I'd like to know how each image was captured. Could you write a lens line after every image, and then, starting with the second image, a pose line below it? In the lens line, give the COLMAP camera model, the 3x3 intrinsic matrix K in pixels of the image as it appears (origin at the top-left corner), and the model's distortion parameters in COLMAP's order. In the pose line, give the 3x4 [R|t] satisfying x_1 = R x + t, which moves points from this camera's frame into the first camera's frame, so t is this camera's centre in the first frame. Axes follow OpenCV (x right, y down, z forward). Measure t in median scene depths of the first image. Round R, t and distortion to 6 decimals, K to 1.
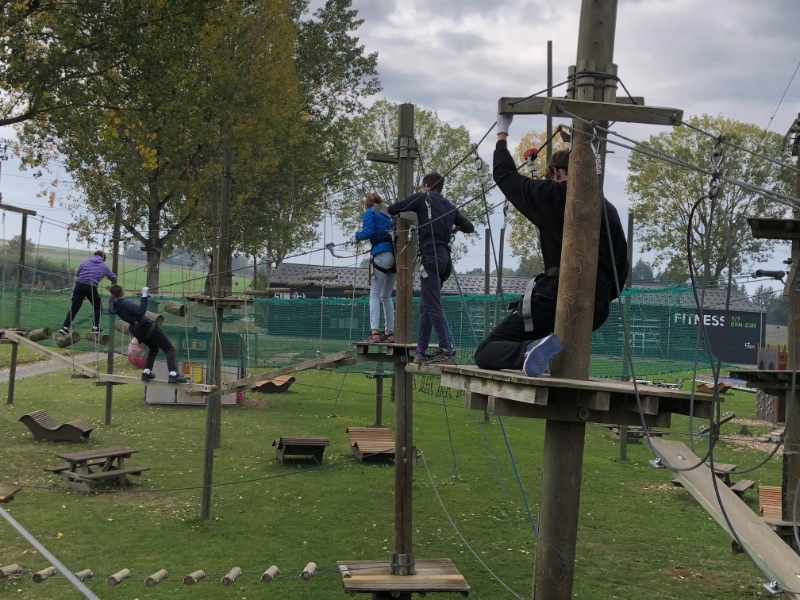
lens RADIAL K [[1078.6, 0, 400.0], [0, 1078.6, 300.0], [0, 0, 1]] dist [0.010851, 0.006548]
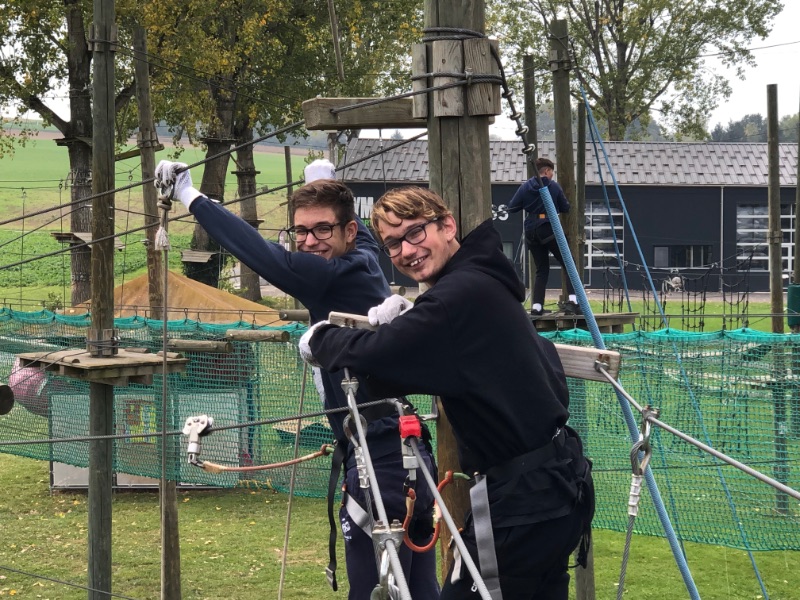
lens RADIAL K [[2011.2, 0, 400.0], [0, 2011.2, 300.0], [0, 0, 1]] dist [0.005121, 0.289514]
pose [[0.993654, -0.040503, -0.104937, 0.008410], [0.047090, 0.997022, 0.061071, -0.023931], [0.102151, -0.065625, 0.992602, 0.103175]]
